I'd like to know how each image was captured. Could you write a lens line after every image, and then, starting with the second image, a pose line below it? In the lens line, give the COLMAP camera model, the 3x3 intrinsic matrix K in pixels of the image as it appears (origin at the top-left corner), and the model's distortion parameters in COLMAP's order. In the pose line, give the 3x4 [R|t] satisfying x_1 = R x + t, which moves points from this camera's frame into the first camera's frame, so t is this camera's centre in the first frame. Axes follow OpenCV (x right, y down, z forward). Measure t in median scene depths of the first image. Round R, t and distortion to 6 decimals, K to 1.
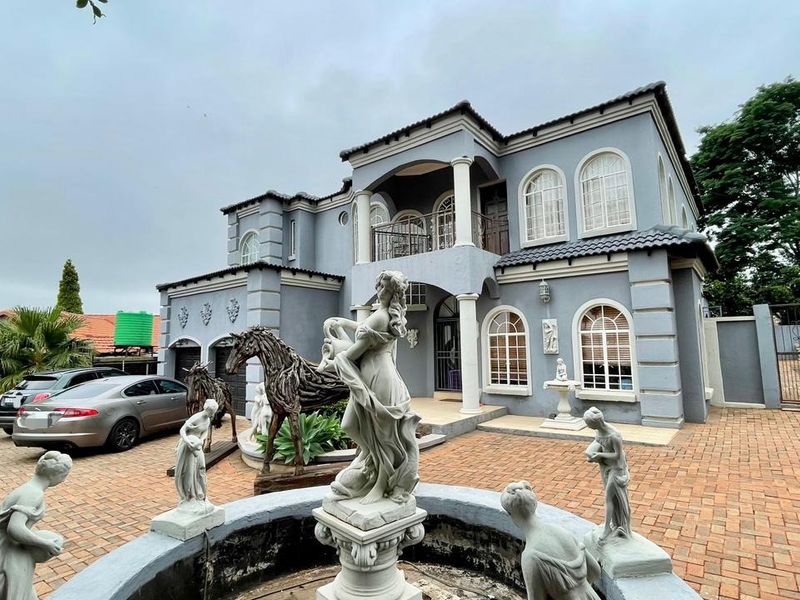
lens RADIAL K [[438.8, 0, 400.1], [0, 438.8, 299.5], [0, 0, 1]] dist [-0.003610, -0.000686]
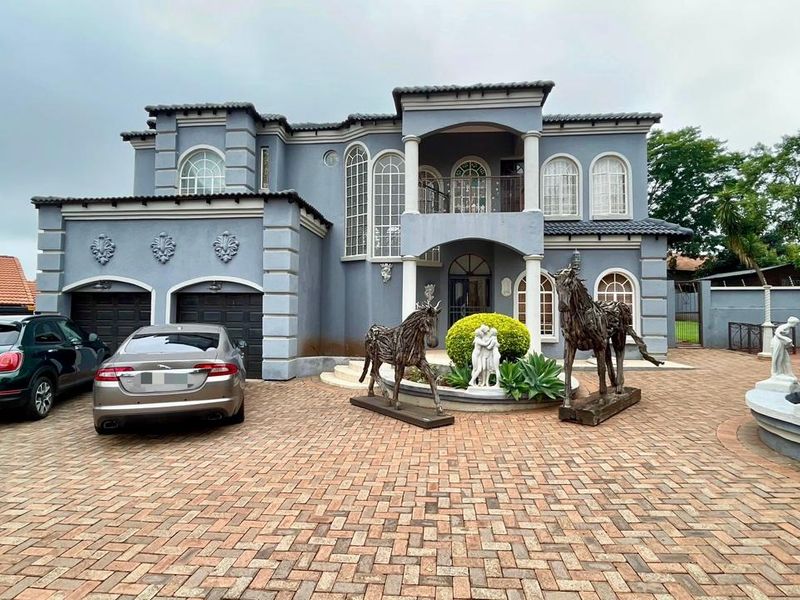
lens RADIAL K [[438.8, 0, 401.8], [0, 438.8, 299.5], [0, 0, 1]] dist [-0.003610, -0.000686]
pose [[0.832973, 0.041491, 0.551756, -0.687521], [-0.078412, 0.995972, 0.043482, 0.073242], [-0.547730, -0.079484, 0.832871, 0.212490]]
